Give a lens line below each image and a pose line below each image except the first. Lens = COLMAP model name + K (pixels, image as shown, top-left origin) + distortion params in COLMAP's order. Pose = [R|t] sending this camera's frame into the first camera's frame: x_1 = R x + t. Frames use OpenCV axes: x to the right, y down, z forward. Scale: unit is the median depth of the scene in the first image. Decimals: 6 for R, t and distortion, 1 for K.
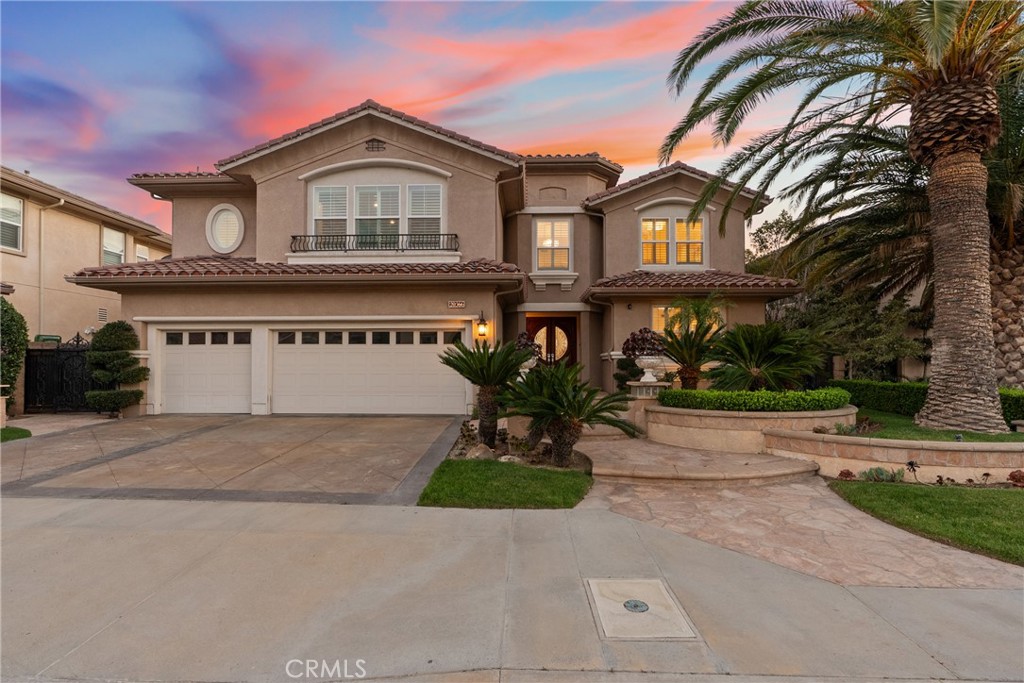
lens RADIAL K [[485.8, 0, 495.6], [0, 485.8, 363.2], [0, 0, 1]] dist [-0.004948, -0.000203]
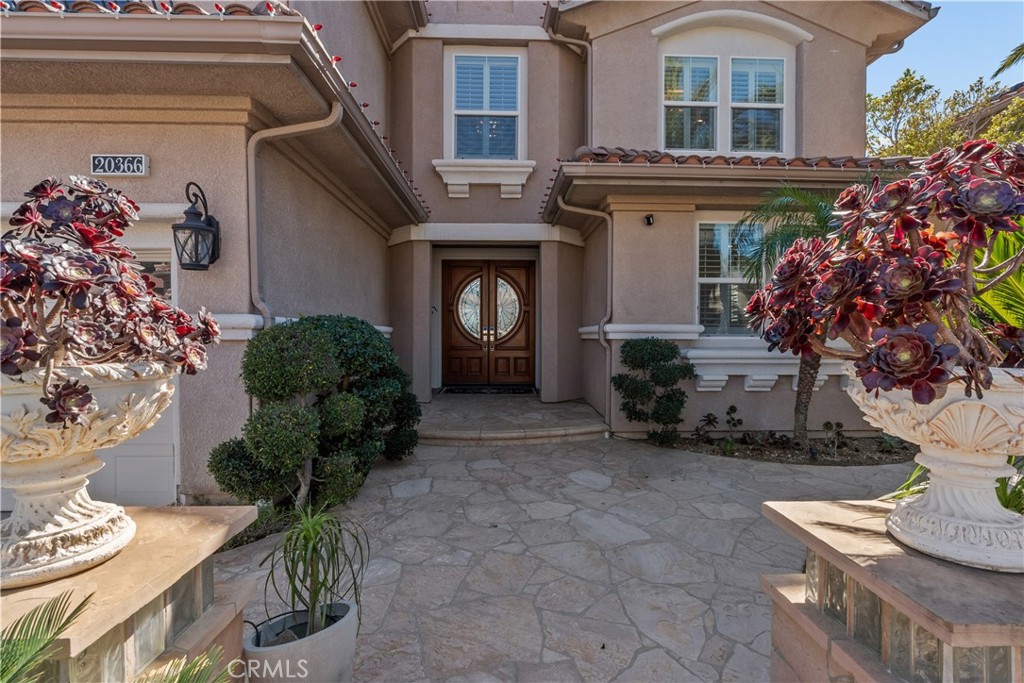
lens RADIAL K [[465.0, 0, 495.7], [0, 465.0, 347.0], [0, 0, 1]] dist [-0.010395, 0.003389]
pose [[0.998504, 0.001739, 0.054660, 0.132543], [-0.003262, 0.999609, 0.027787, -0.016529], [-0.054590, -0.027924, 0.998118, 0.673873]]
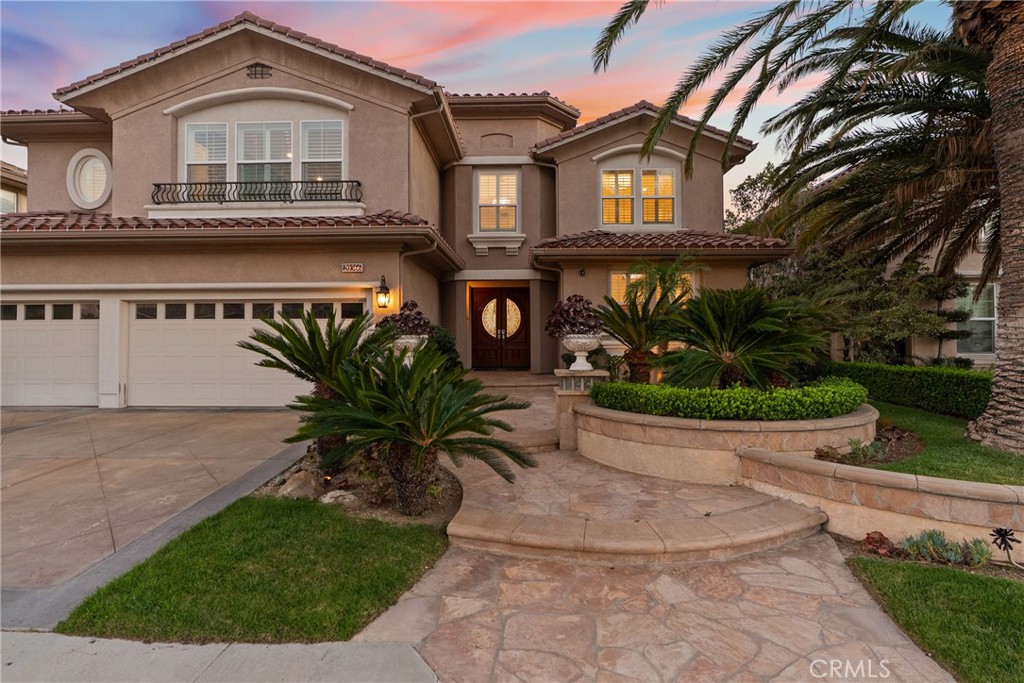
lens RADIAL K [[465.0, 0, 491.8], [0, 465.0, 339.1], [0, 0, 1]] dist [-0.010395, 0.003389]
pose [[0.999993, -0.001530, -0.003536, 0.142435], [0.001542, 0.999994, 0.003195, -0.007441], [0.003531, -0.003200, 0.999989, 0.239569]]
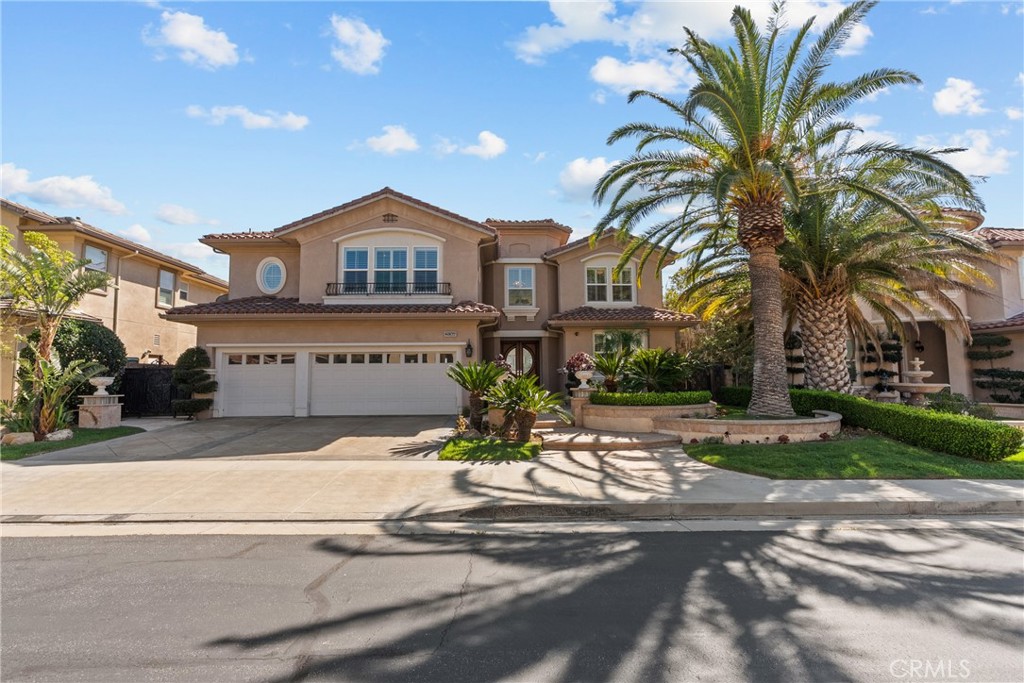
lens RADIAL K [[465.0, 0, 497.0], [0, 465.0, 349.7], [0, 0, 1]] dist [-0.010395, 0.003389]
pose [[0.998168, -0.003678, 0.060390, -0.027088], [0.007337, 0.998143, -0.060476, 0.003559], [-0.060055, 0.060808, 0.996341, -0.308833]]
